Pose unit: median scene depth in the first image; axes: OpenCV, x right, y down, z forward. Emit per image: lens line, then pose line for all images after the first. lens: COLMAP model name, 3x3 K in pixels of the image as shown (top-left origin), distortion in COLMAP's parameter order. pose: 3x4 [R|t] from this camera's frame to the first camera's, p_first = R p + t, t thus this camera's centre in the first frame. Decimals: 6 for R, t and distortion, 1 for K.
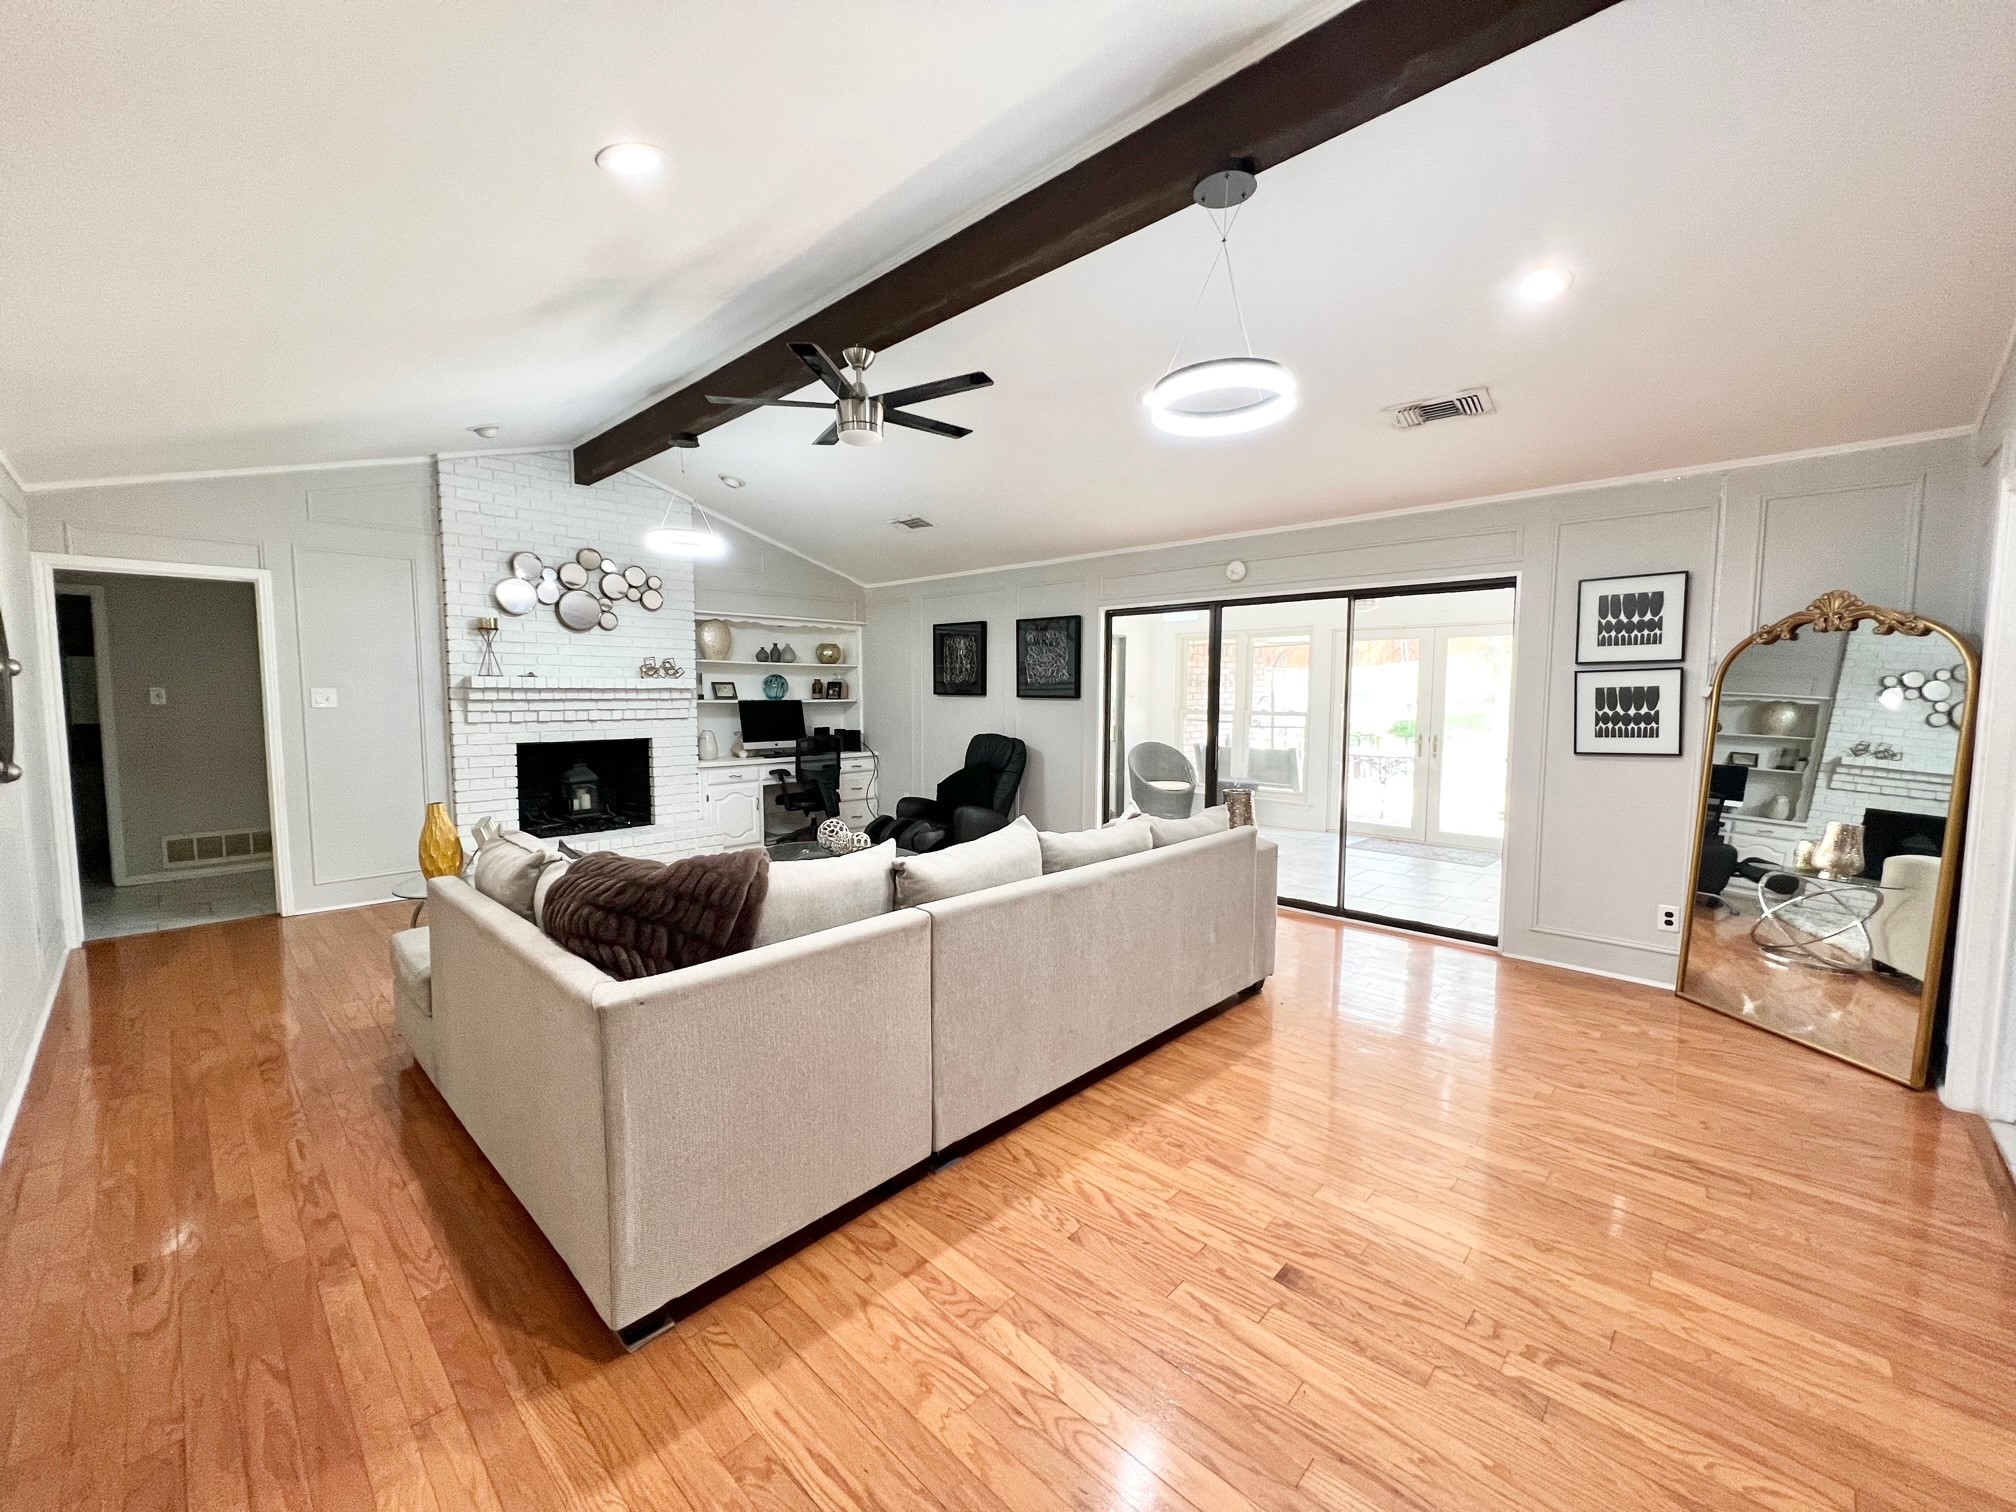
lens RADIAL K [[802.3, 0, 1000.3], [0, 802.3, 749.0], [0, 0, 1]] dist [-0.001207, -0.000021]
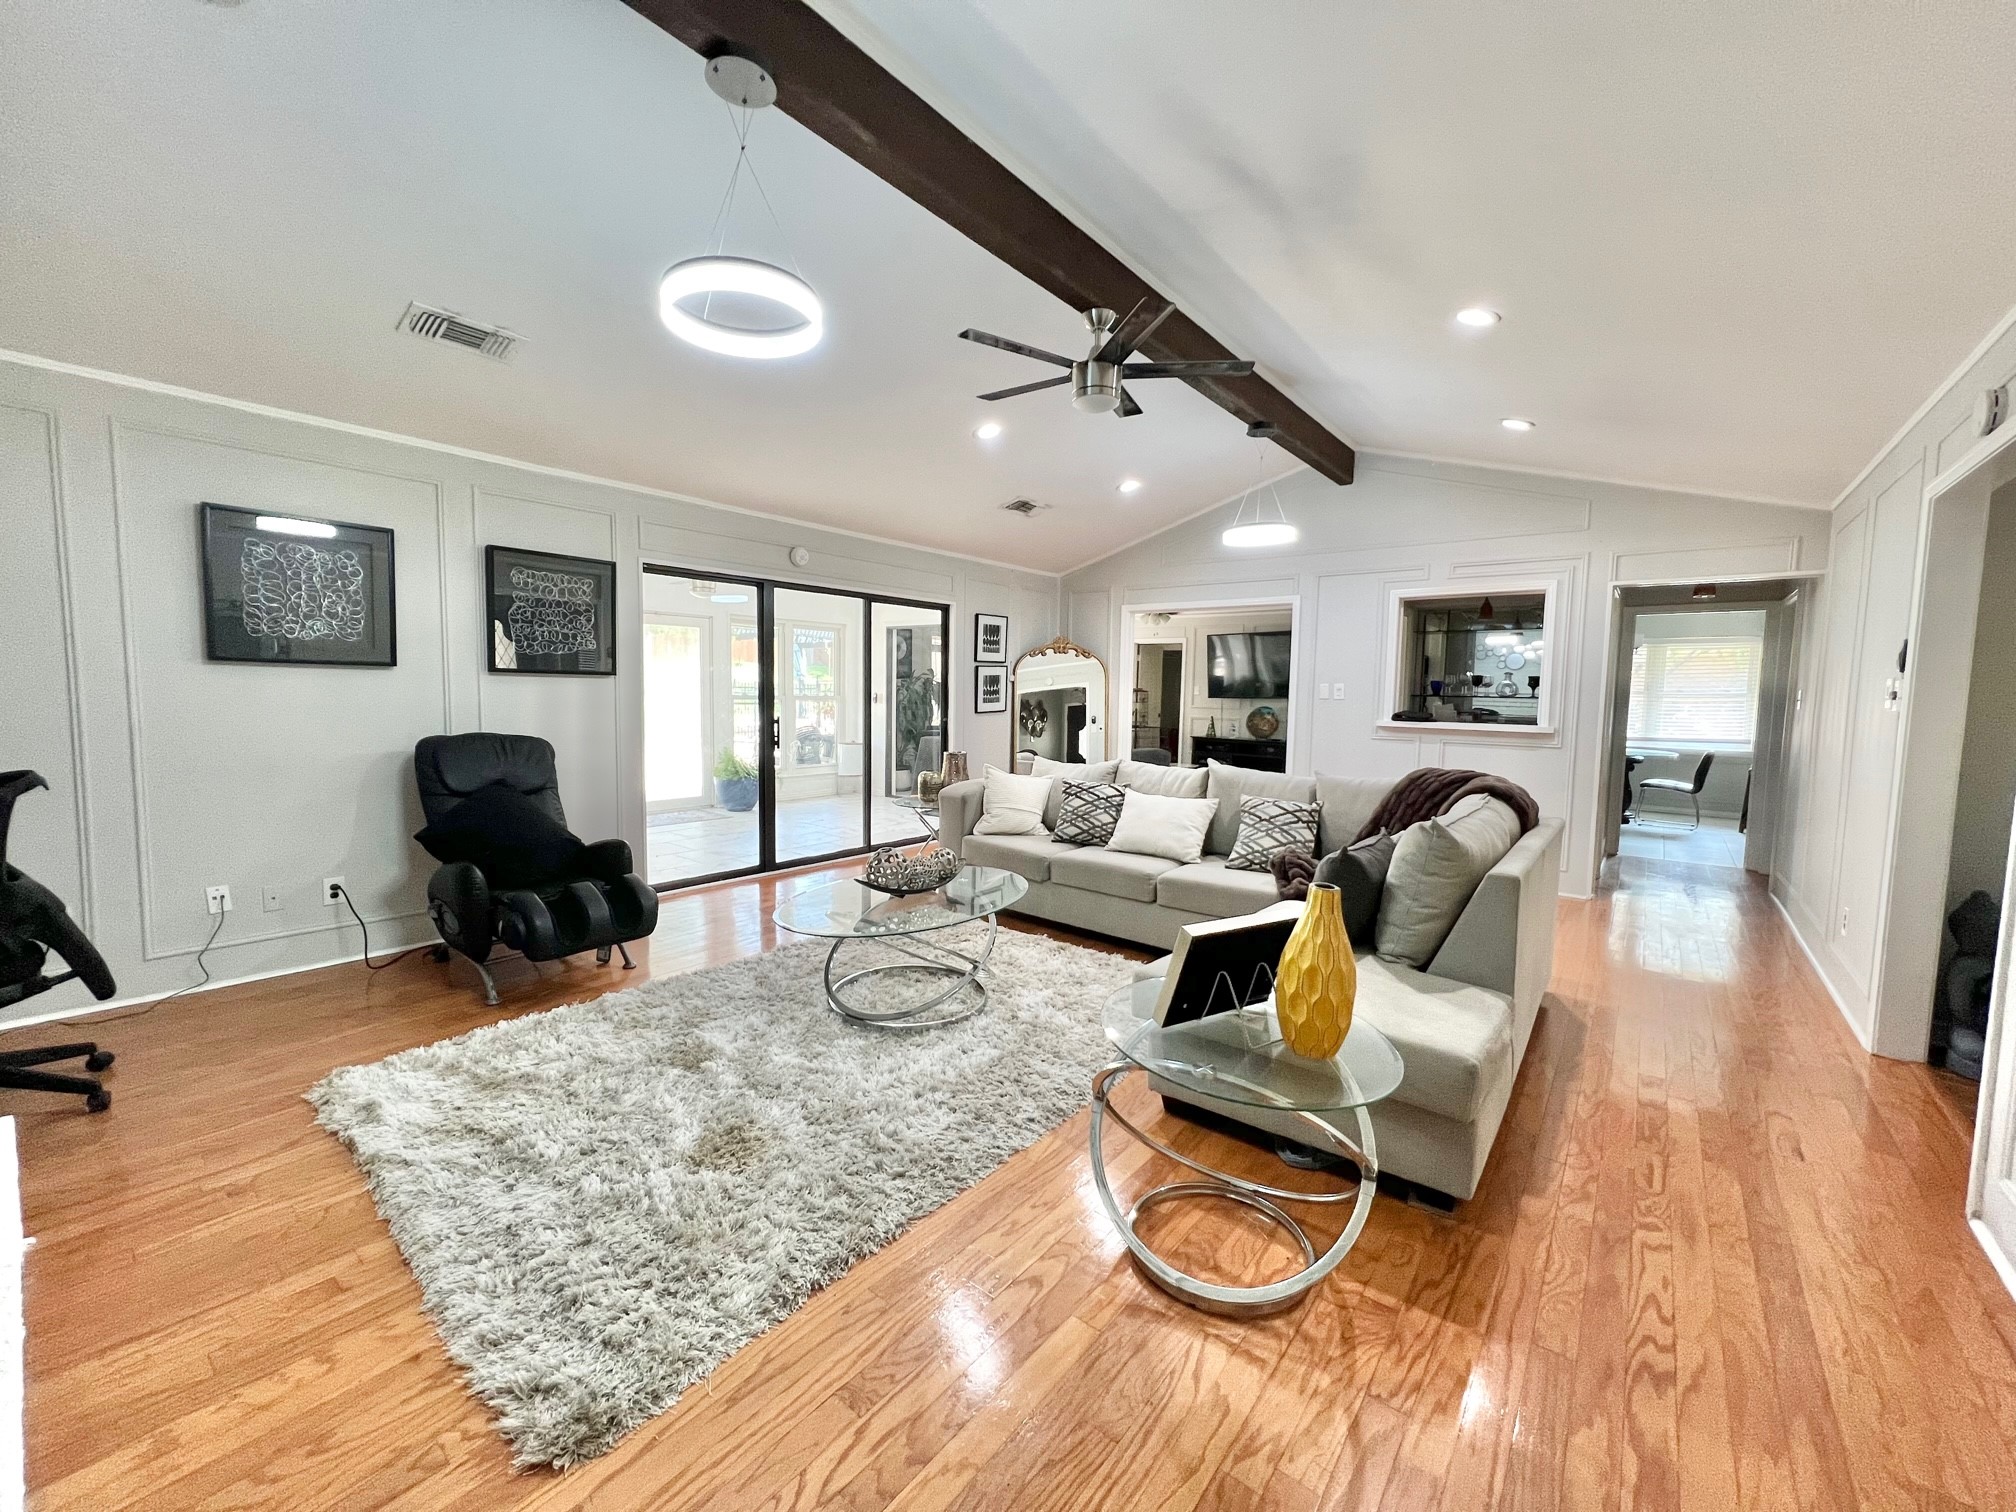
lens RADIAL K [[802.3, 0, 1000.3], [0, 802.3, 749.0], [0, 0, 1]] dist [-0.001207, -0.000021]
pose [[-0.080181, -0.083971, 0.993237, -1.041668], [0.049380, 0.994887, 0.088097, -0.067904], [-0.995556, 0.056110, -0.075624, 1.102504]]
